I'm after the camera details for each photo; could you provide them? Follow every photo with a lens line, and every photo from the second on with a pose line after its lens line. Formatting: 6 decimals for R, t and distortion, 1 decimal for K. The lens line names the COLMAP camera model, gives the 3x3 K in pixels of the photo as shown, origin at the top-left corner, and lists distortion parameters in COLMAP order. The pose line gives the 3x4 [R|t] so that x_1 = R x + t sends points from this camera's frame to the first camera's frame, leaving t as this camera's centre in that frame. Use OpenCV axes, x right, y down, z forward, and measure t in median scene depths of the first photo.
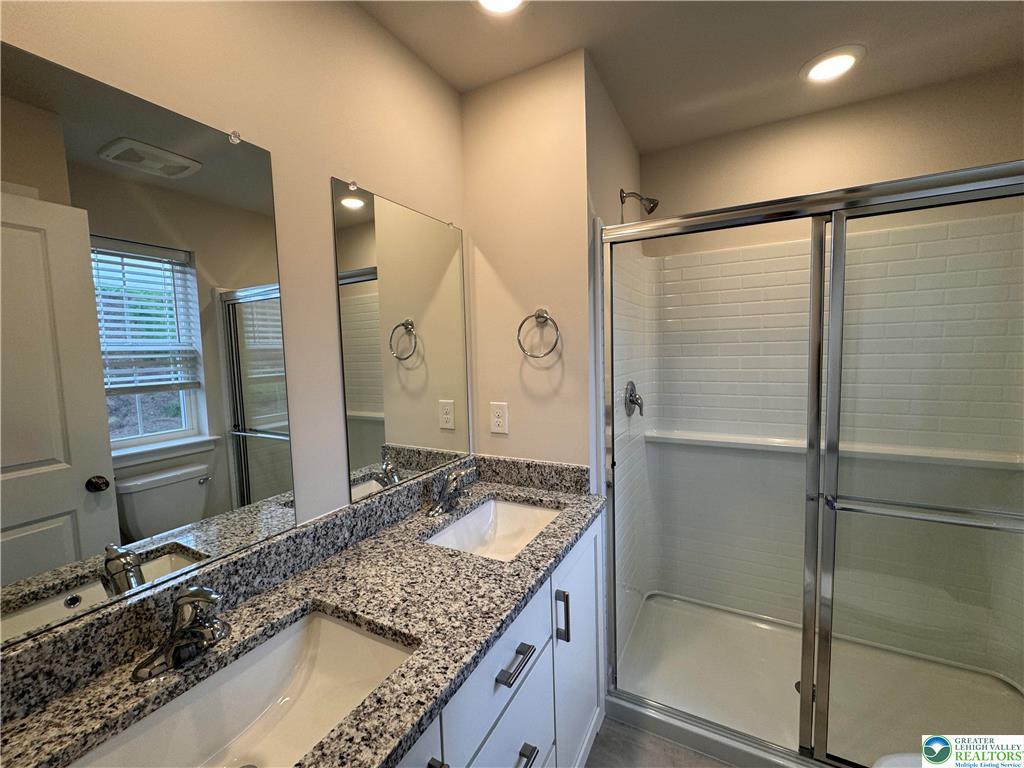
lens RADIAL K [[407.1, 0, 508.3], [0, 407.1, 384.0], [0, 0, 1]] dist [-0.003117, 0.000044]
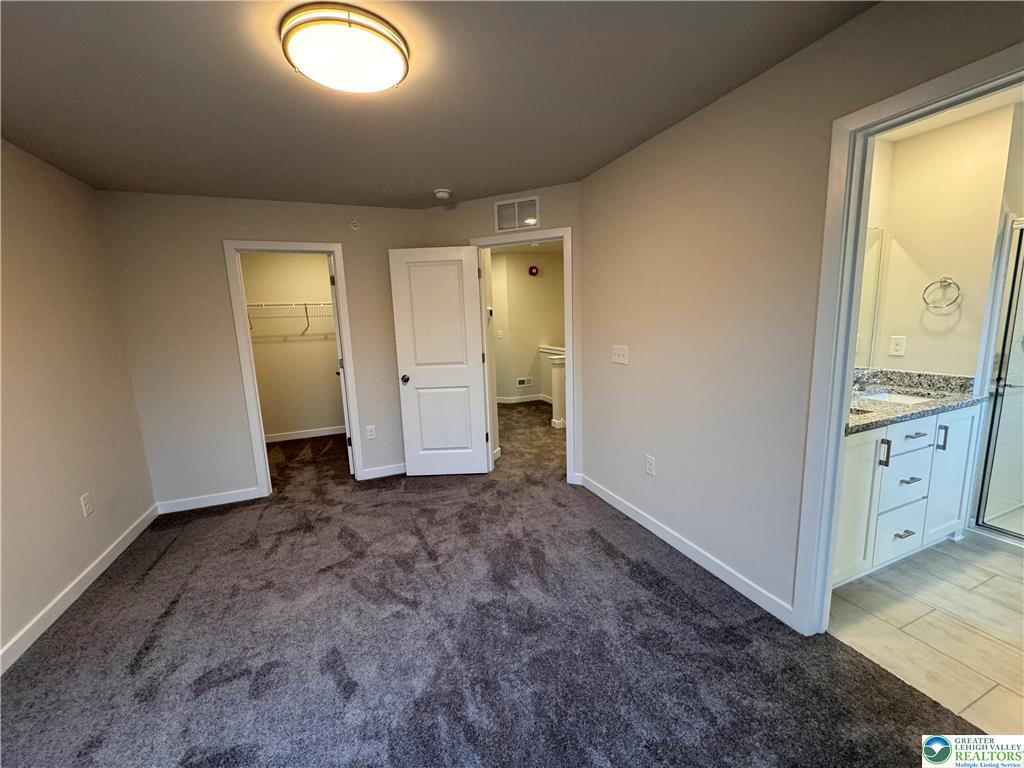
lens RADIAL K [[407.1, 0, 508.9], [0, 407.1, 383.1], [0, 0, 1]] dist [-0.003117, 0.000044]
pose [[0.776602, 0.101417, -0.621775, -0.247248], [-0.041609, 0.993059, 0.110007, 0.140349], [0.628616, -0.059560, 0.775432, -1.496149]]
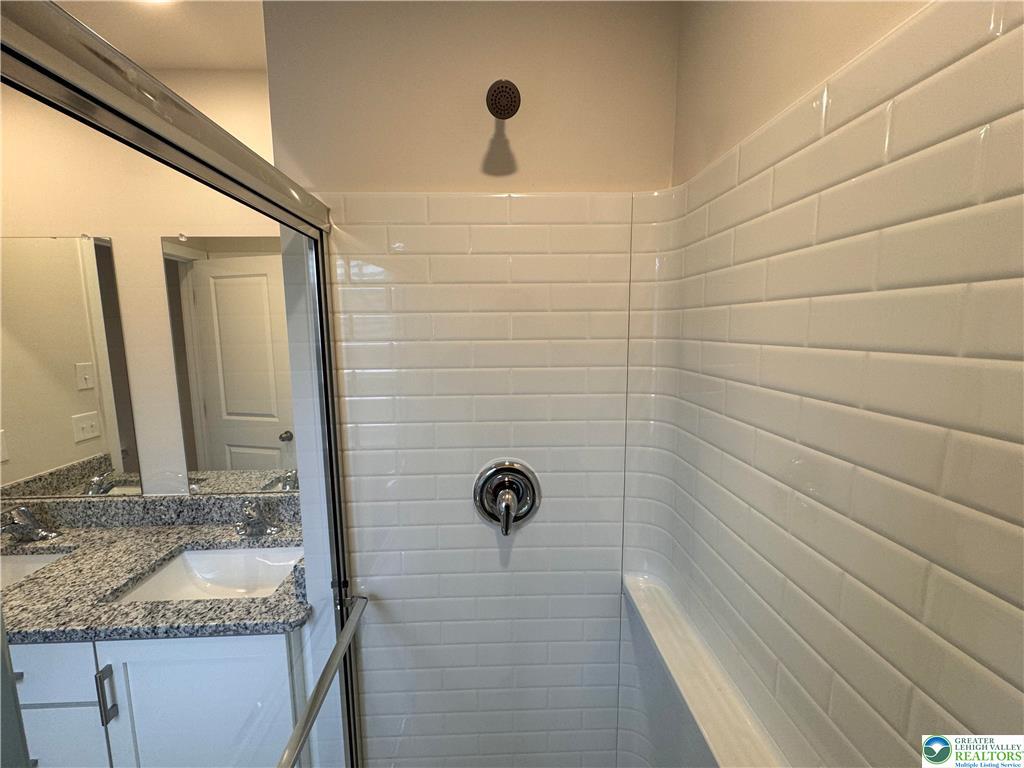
lens RADIAL K [[407.1, 0, 510.1], [0, 407.1, 382.3], [0, 0, 1]] dist [-0.003117, 0.000044]
pose [[0.530629, 0.126795, -0.838067, 1.054750], [-0.076158, 0.991881, 0.101847, -0.235158], [0.844176, 0.009783, 0.535977, 1.043372]]
